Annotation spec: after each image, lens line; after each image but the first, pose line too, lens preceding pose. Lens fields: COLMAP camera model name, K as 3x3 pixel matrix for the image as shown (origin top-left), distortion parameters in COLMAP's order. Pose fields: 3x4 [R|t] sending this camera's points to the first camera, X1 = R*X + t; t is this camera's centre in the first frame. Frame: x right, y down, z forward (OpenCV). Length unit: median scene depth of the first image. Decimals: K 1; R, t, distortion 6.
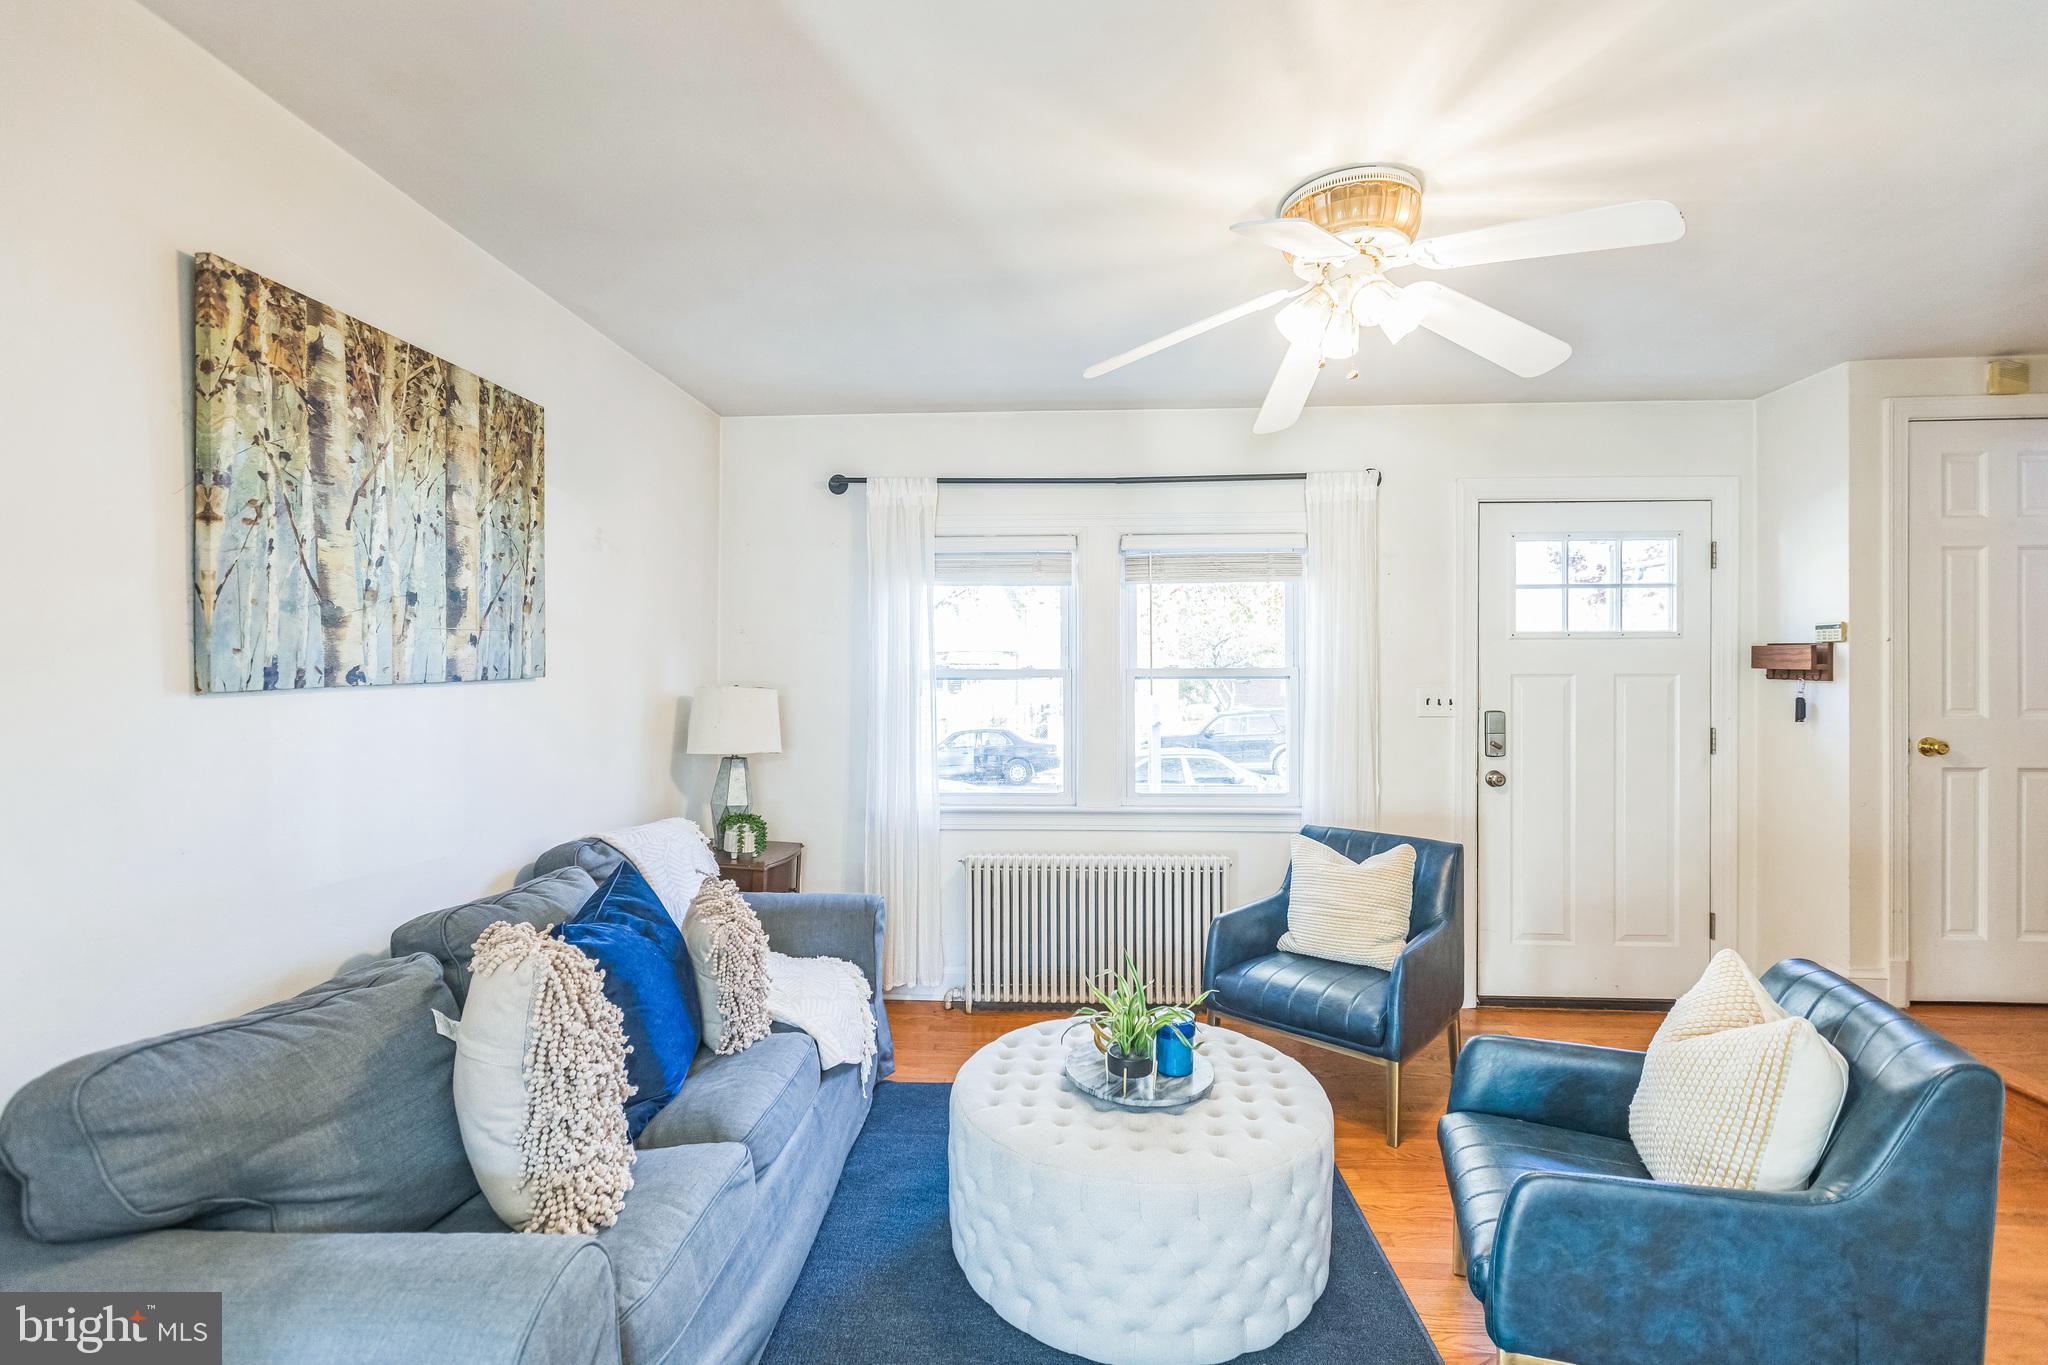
lens RADIAL K [[930.8, 0, 1017.9], [0, 930.8, 673.7], [0, 0, 1]] dist [-0.000560, -0.000657]
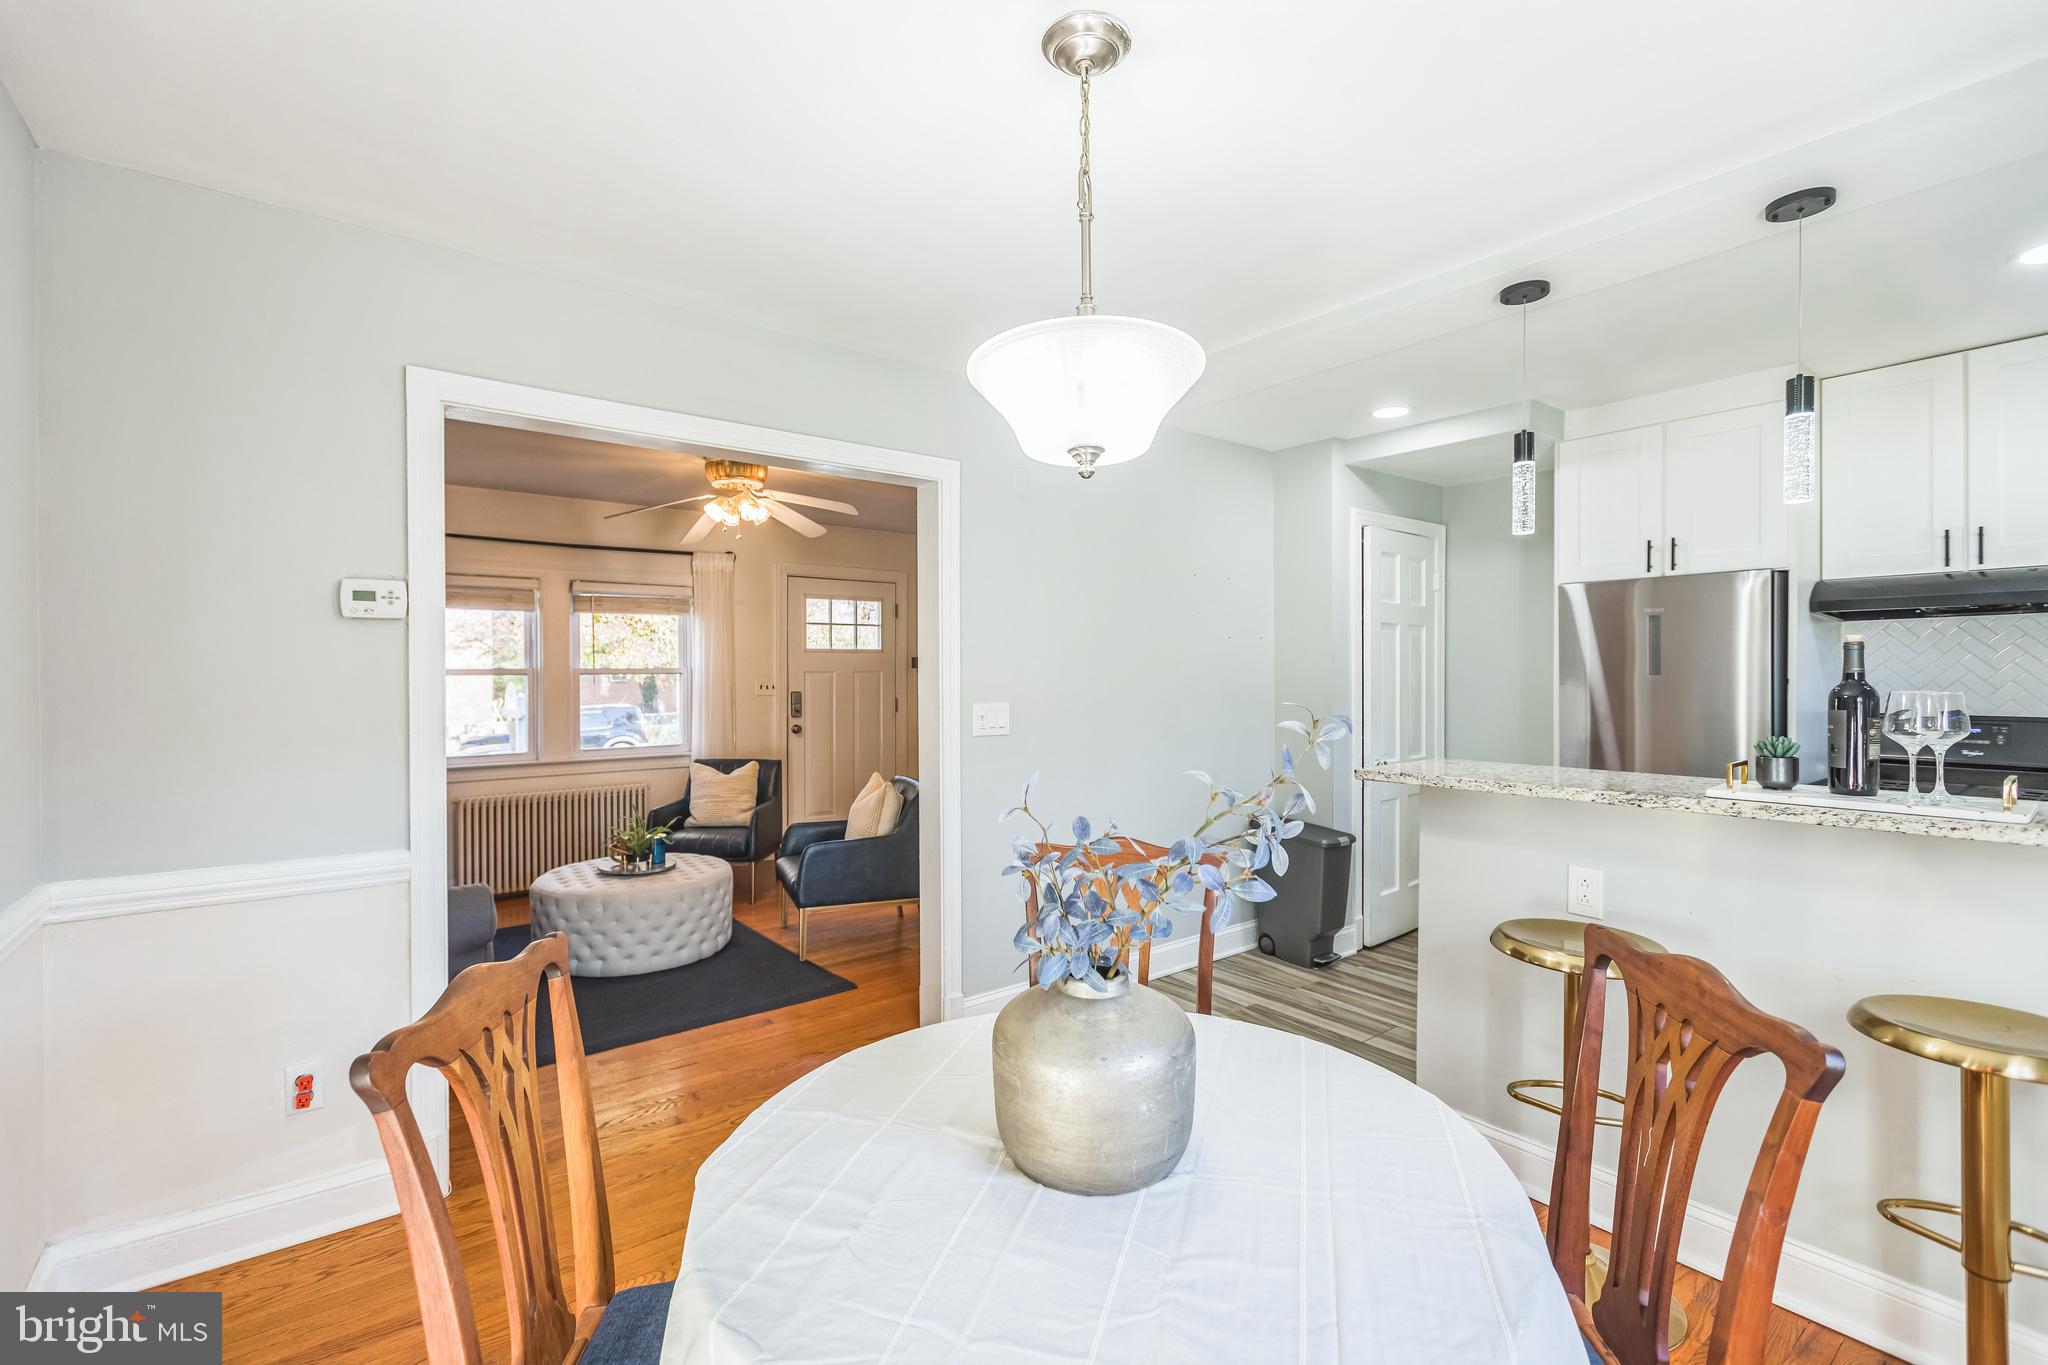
lens RADIAL K [[906.8, 0, 1026.0], [0, 906.8, 678.5], [0, 0, 1]] dist [0.000085, 0.000154]
pose [[0.748839, -0.007328, 0.662711, -0.604109], [0.002926, 0.999966, 0.007750, 0.003938], [-0.662745, -0.003864, 0.748835, -1.160477]]
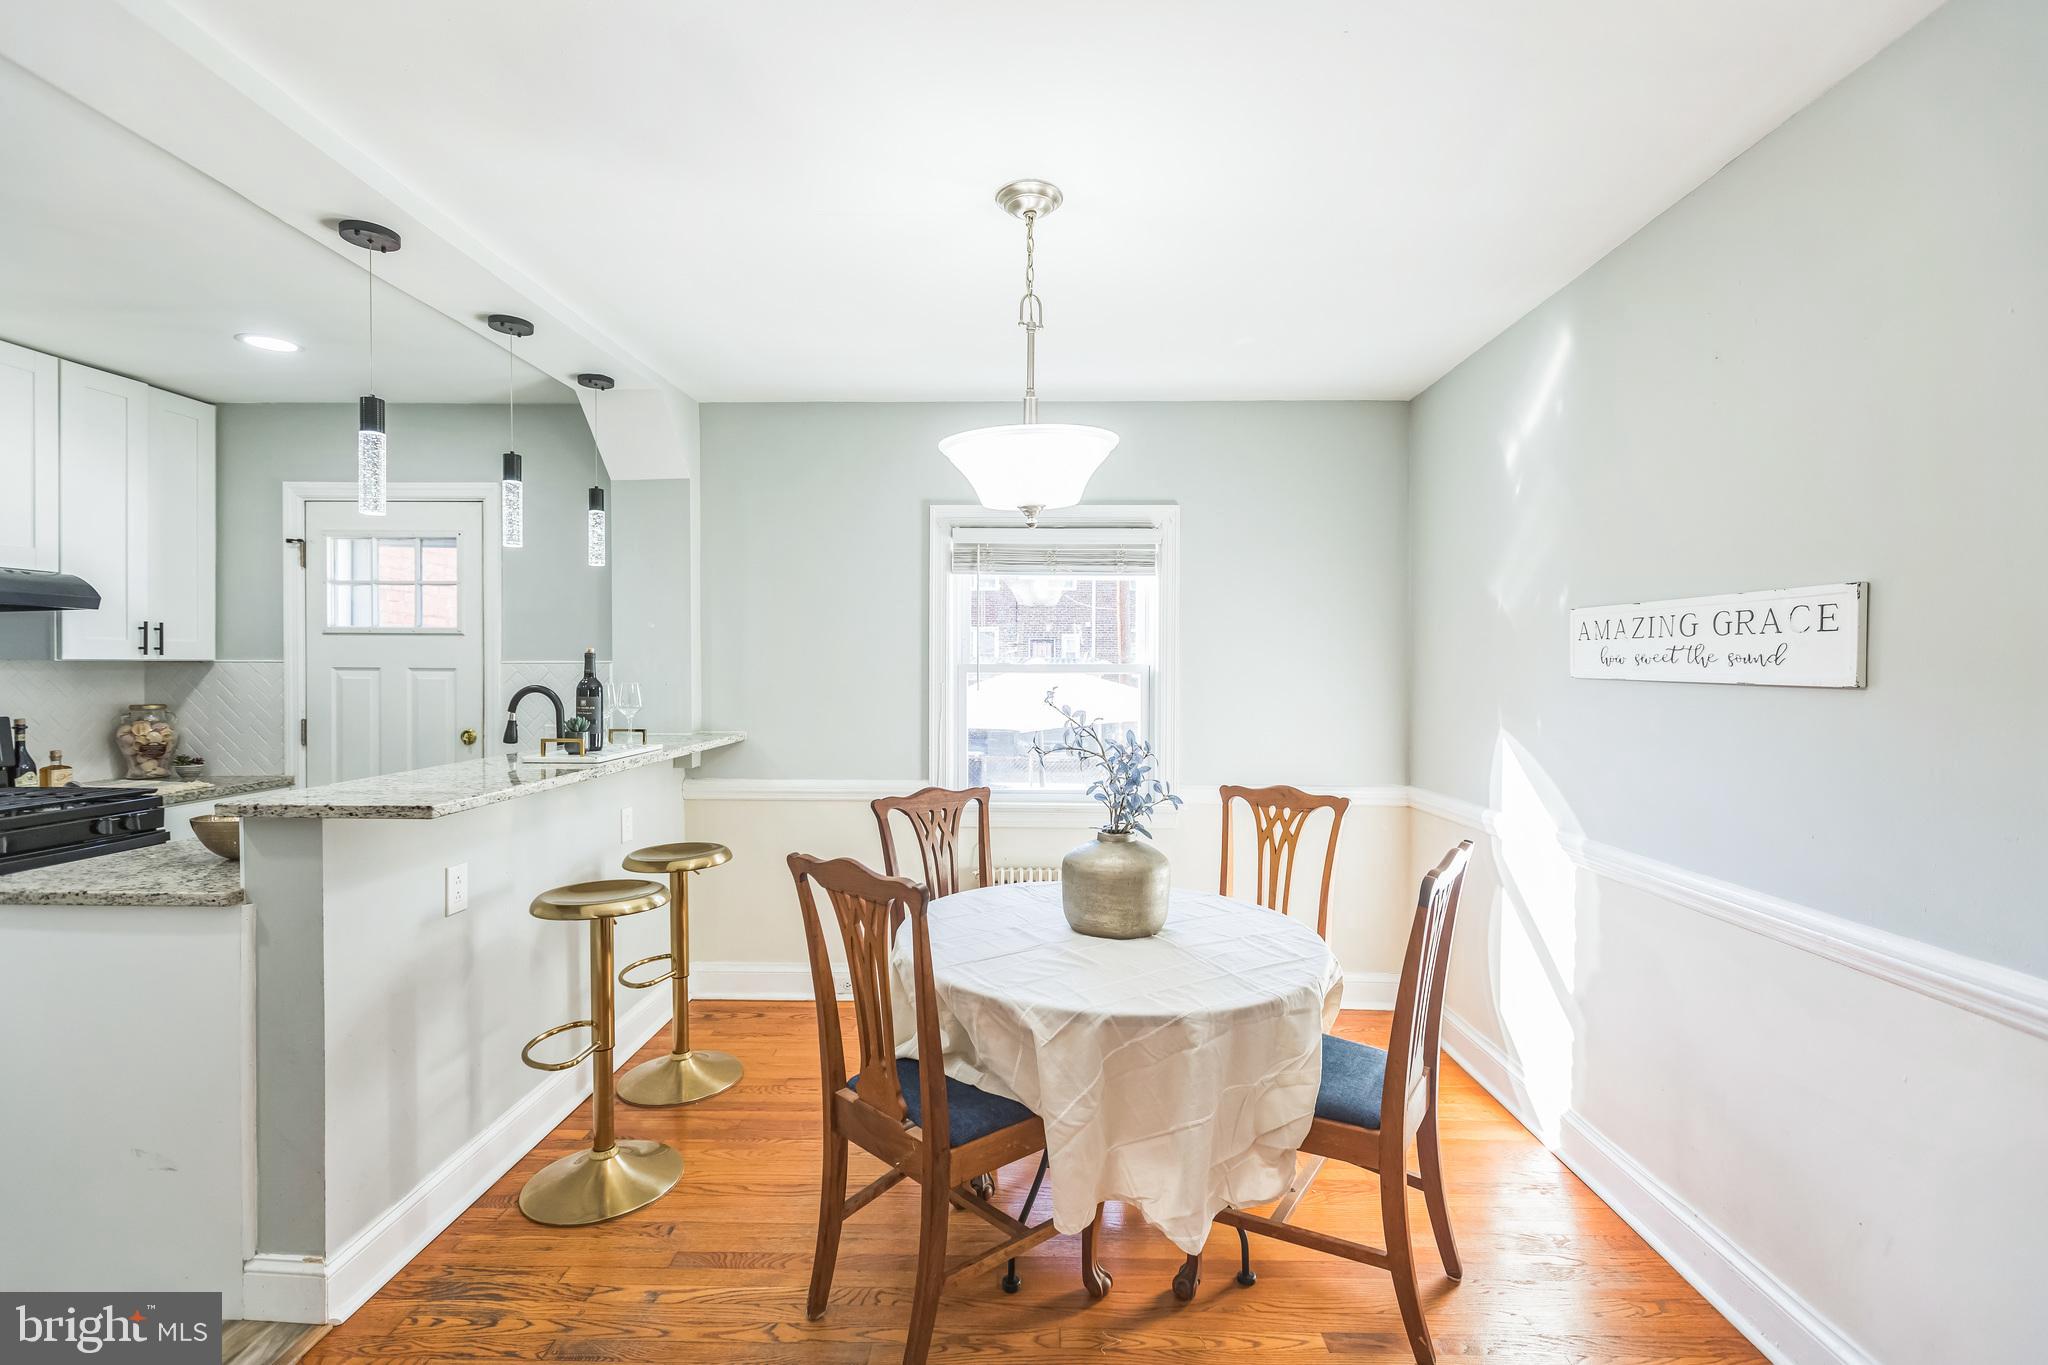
lens RADIAL K [[919.7, 0, 1030.1], [0, 919.7, 678.0], [0, 0, 1]] dist [-0.003396, -0.000262]
pose [[-0.998999, -0.000692, -0.044717, -0.012349], [-0.001268, 0.999917, 0.012841, -0.002407], [0.044704, 0.012884, -0.998917, 0.407782]]
